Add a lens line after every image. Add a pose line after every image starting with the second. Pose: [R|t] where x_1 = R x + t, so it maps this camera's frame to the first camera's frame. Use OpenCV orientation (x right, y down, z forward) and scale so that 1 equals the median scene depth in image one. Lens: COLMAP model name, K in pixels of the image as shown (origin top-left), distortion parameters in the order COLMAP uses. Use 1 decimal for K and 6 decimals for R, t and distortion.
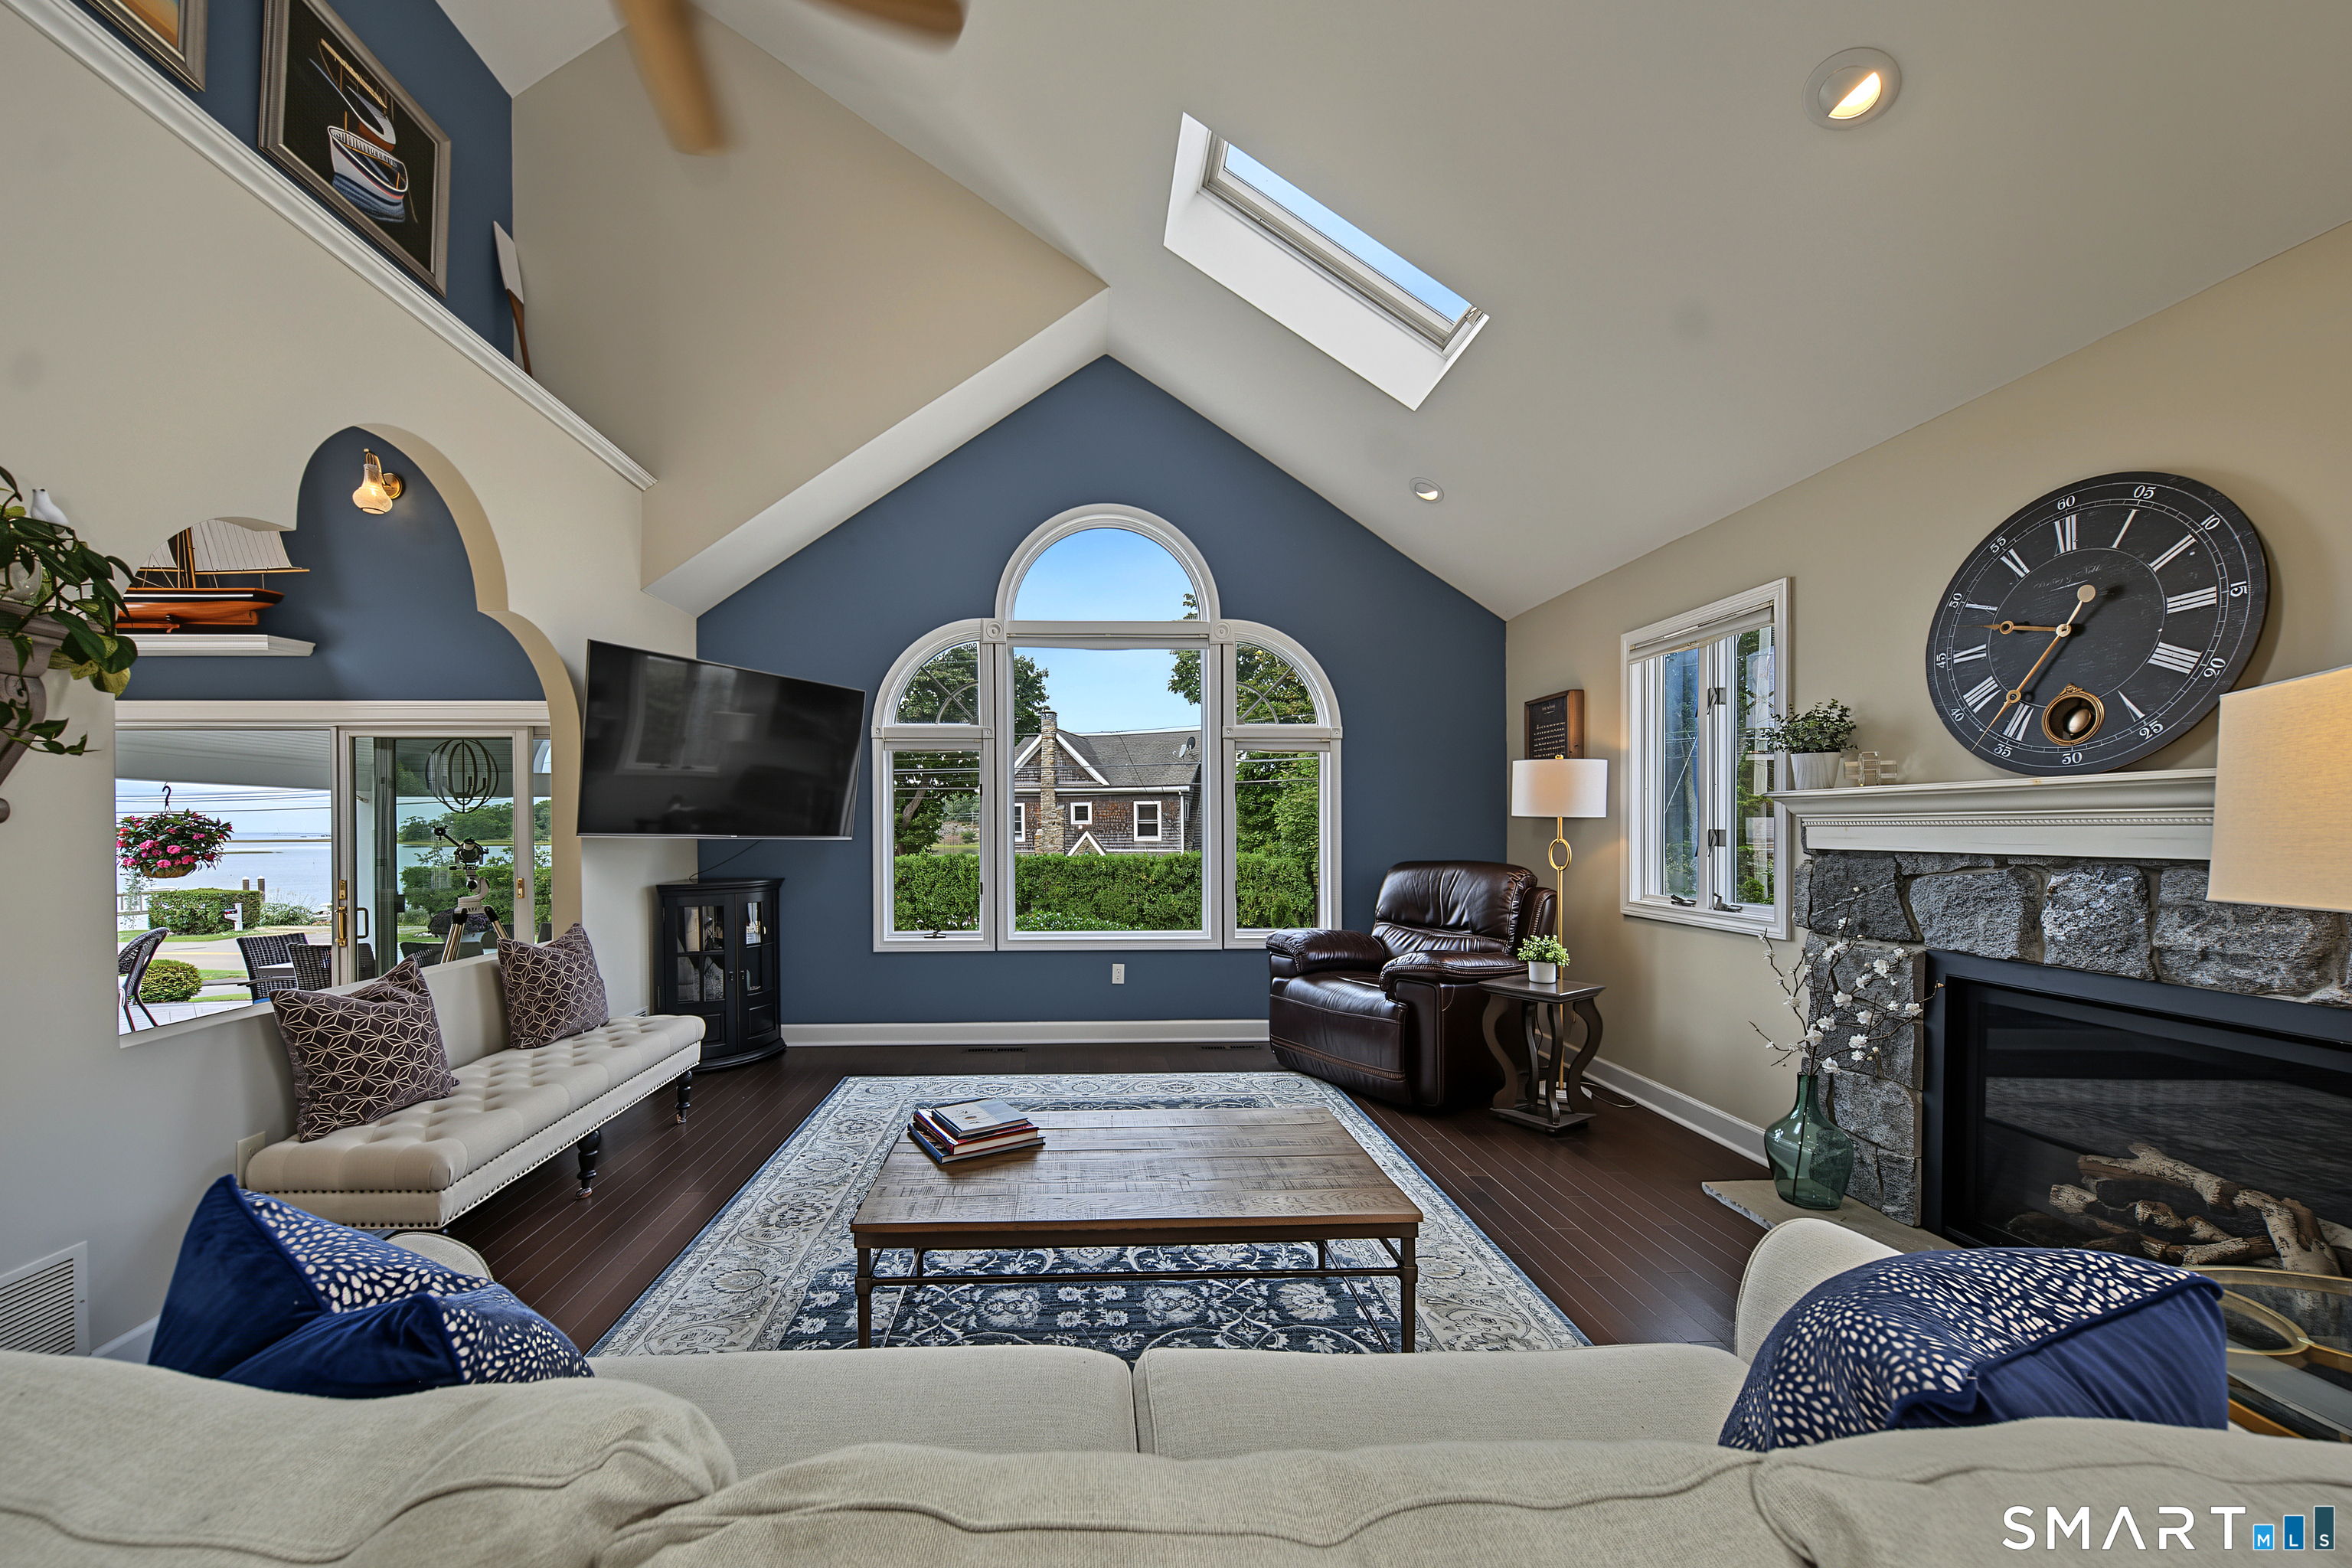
lens RADIAL K [[865.6, 0, 1105.3], [0, 865.6, 795.1], [0, 0, 1]] dist [-0.000123, -0.000089]
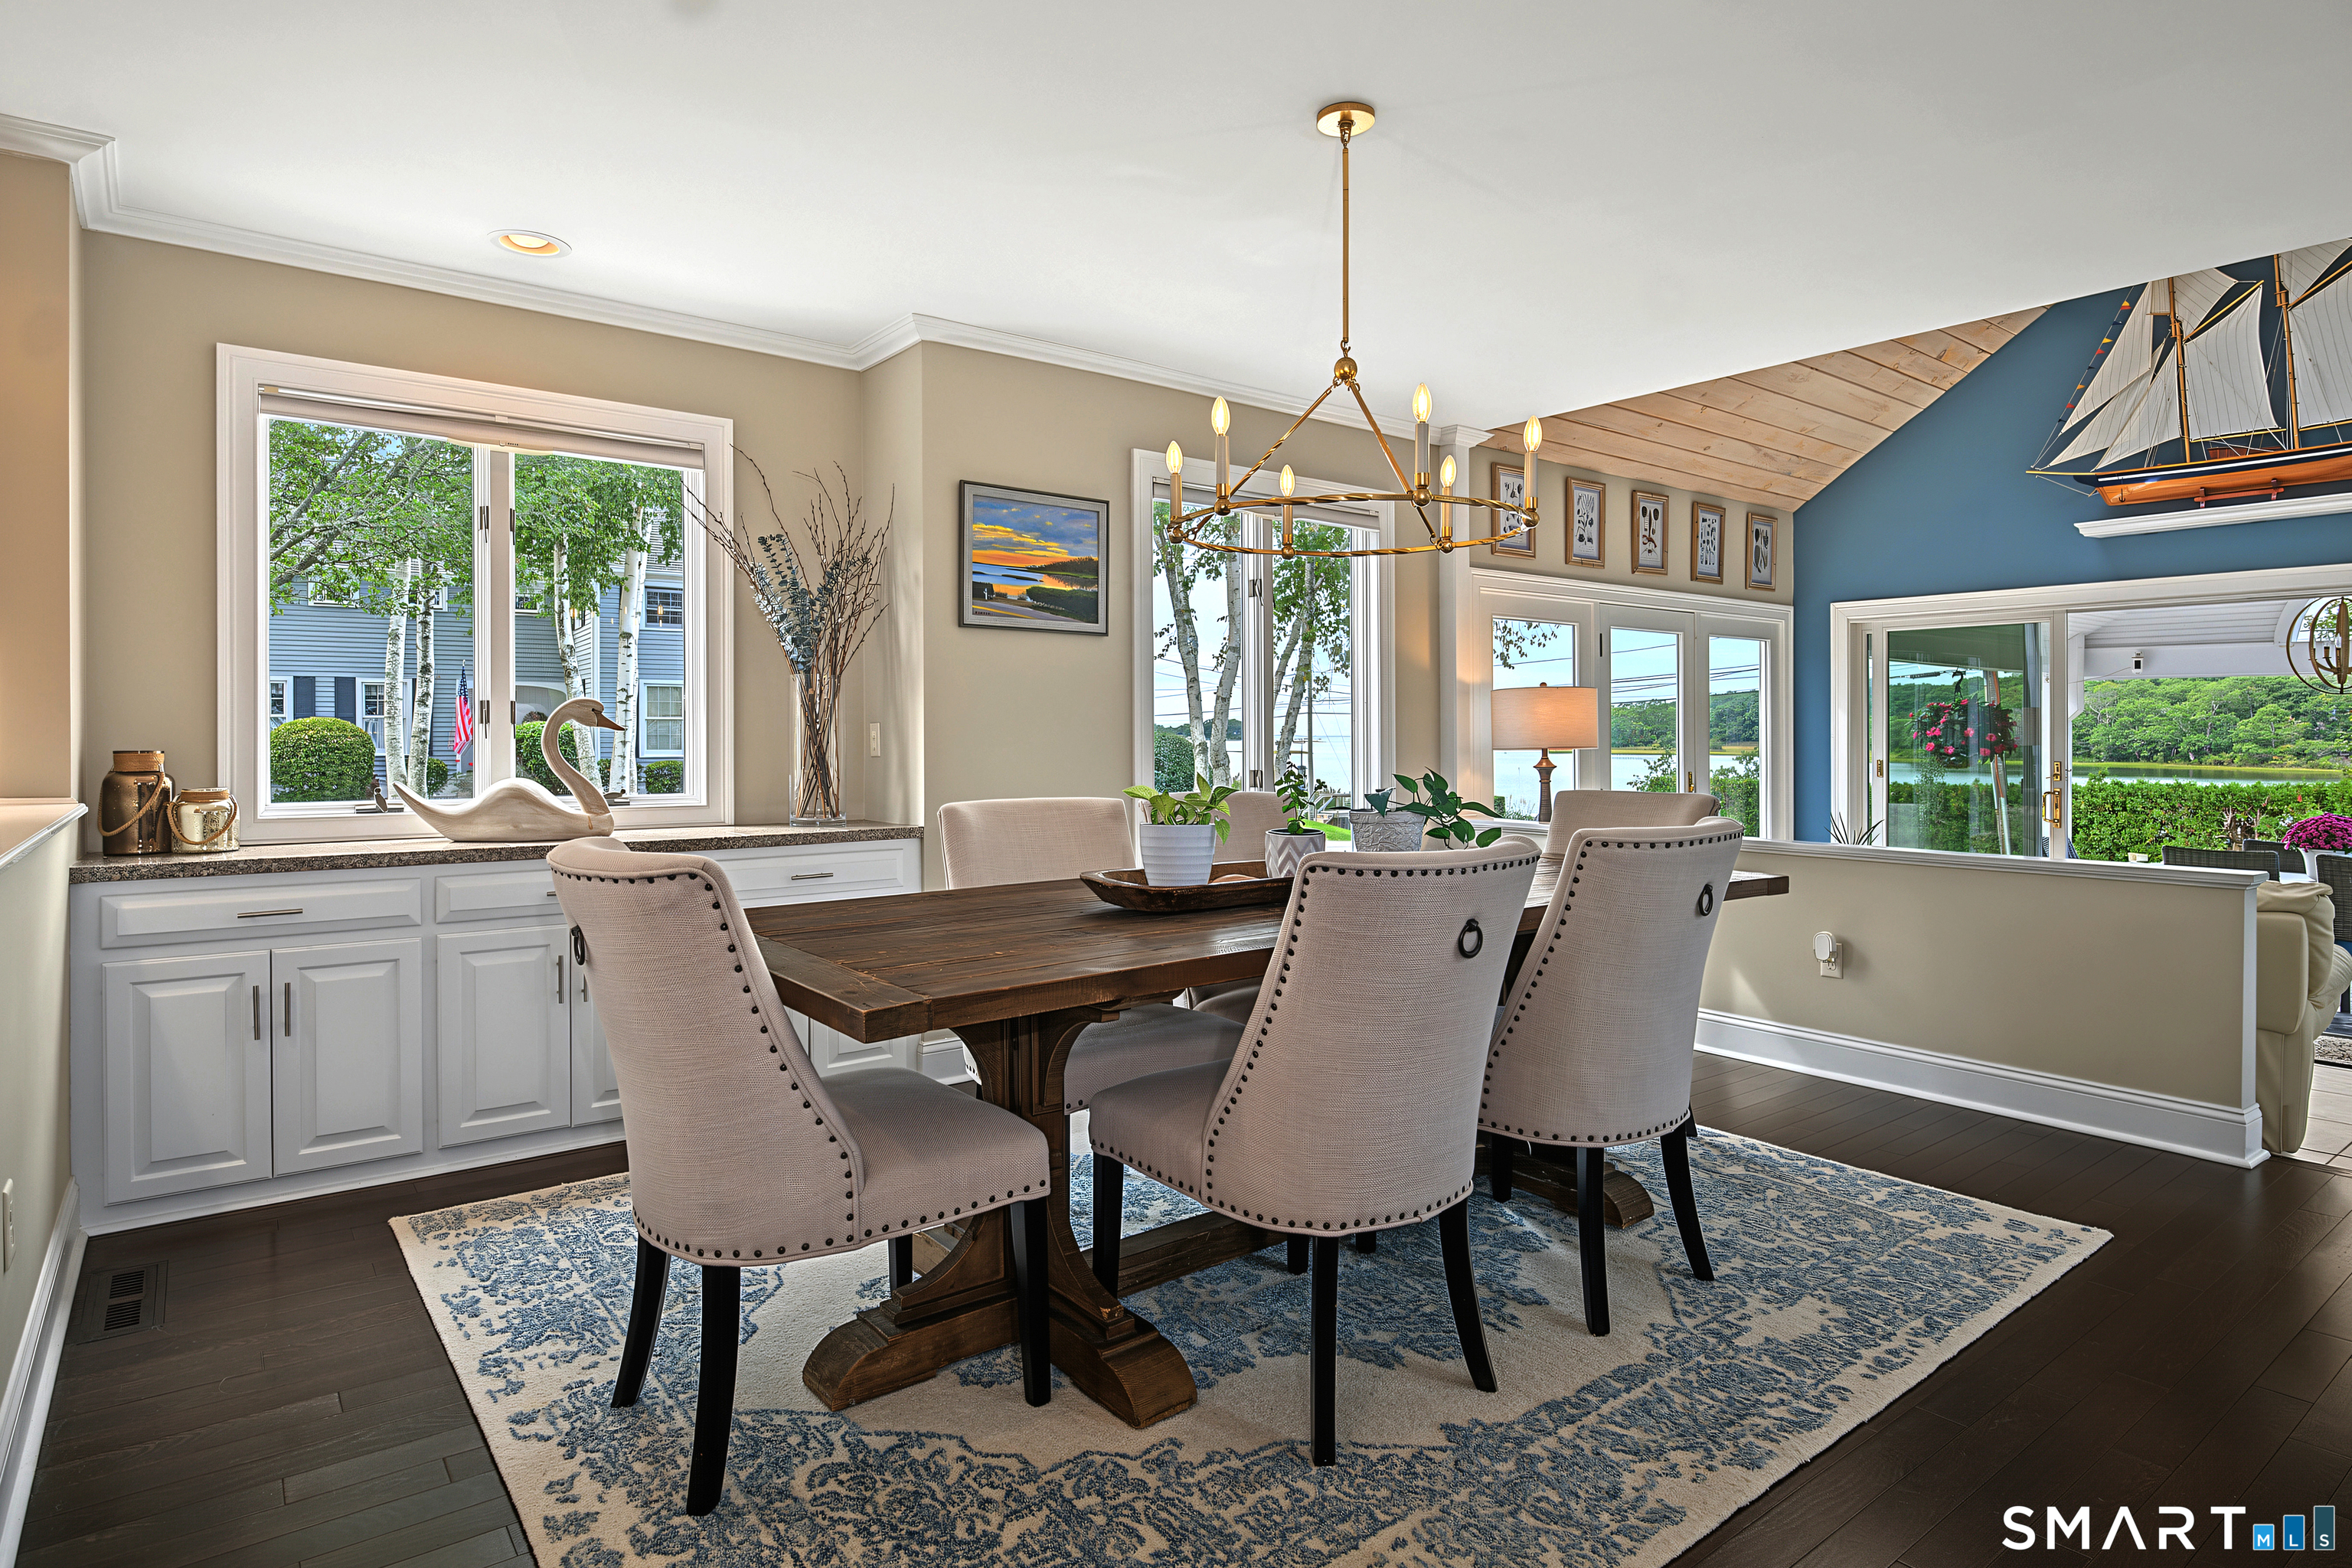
lens RADIAL K [[1273.6, 0, 1174.6], [0, 1273.6, 730.9], [0, 0, 1]] dist [-0.006454, -0.001713]
pose [[0.576291, 0.002405, -0.817241, -0.517065], [0.026933, 0.999397, 0.021933, -0.000610], [0.816801, -0.034651, 0.575878, -0.592614]]
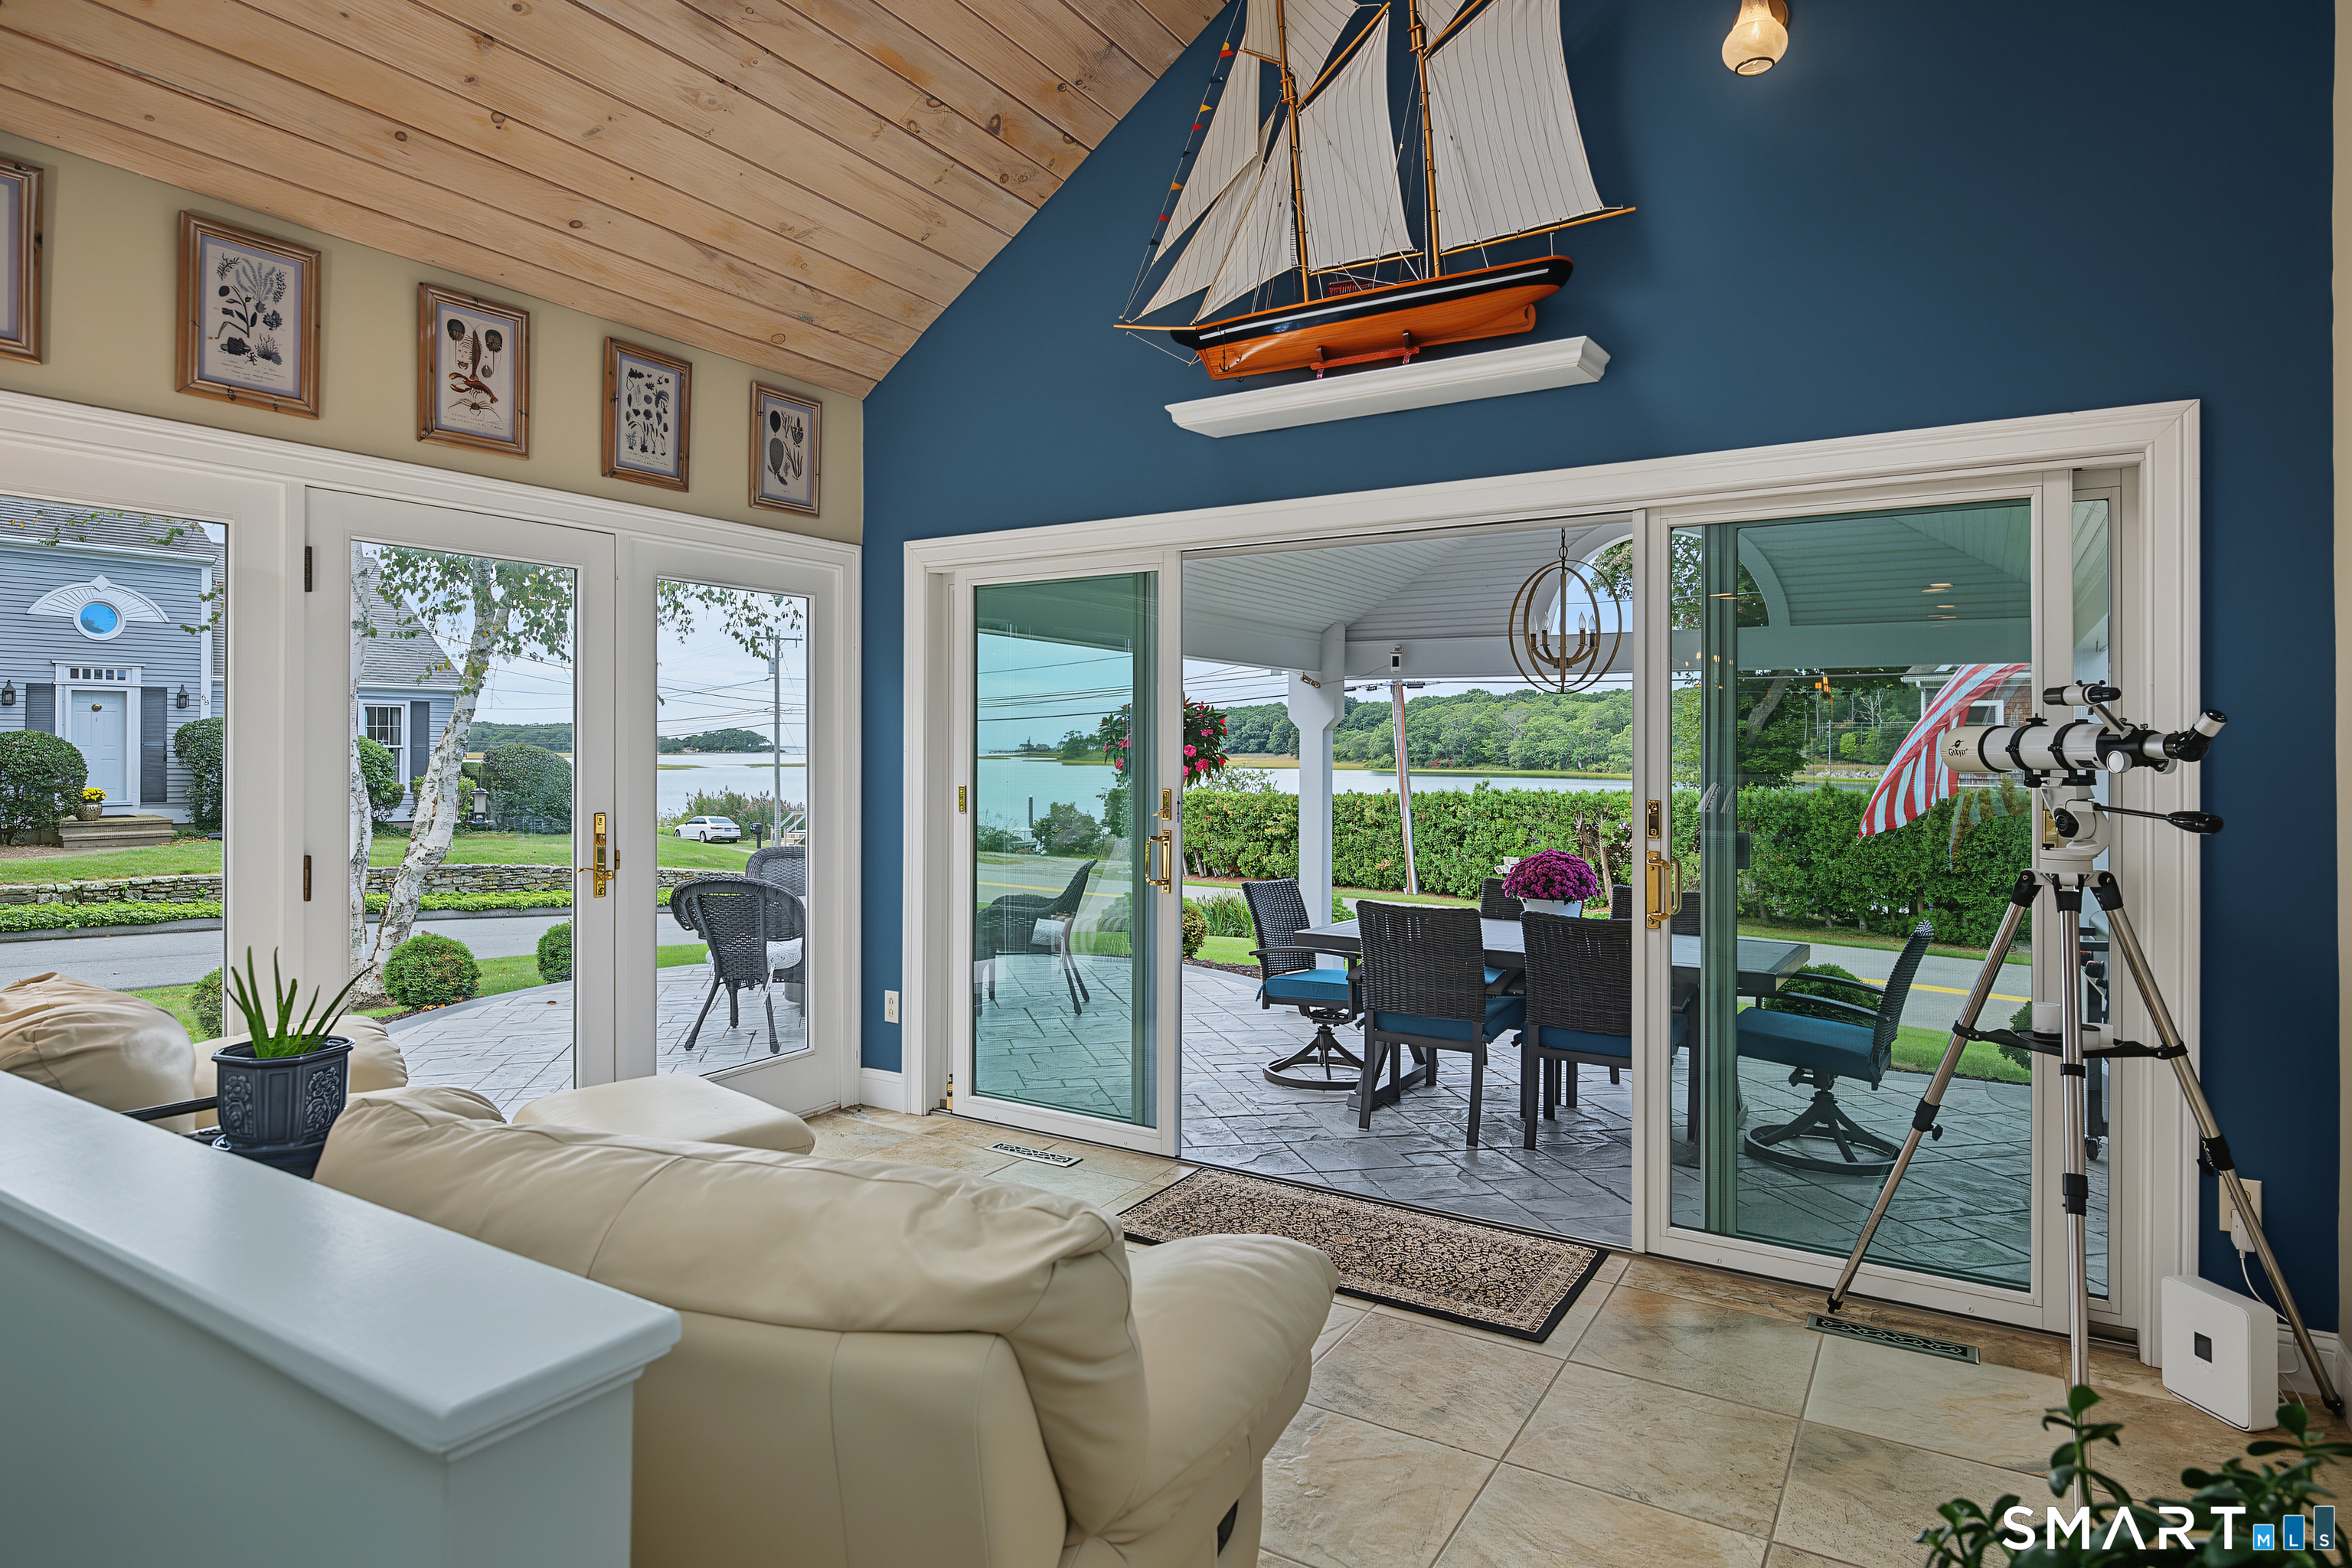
lens RADIAL K [[1278.0, 0, 1173.3], [0, 1278.0, 740.6], [0, 0, 1]] dist [0.001251, -0.011952]
pose [[0.831174, 0.002246, -0.556008, -0.588168], [0.016067, 0.999477, 0.028056, 0.027124], [0.555780, -0.032253, 0.830703, 0.166824]]
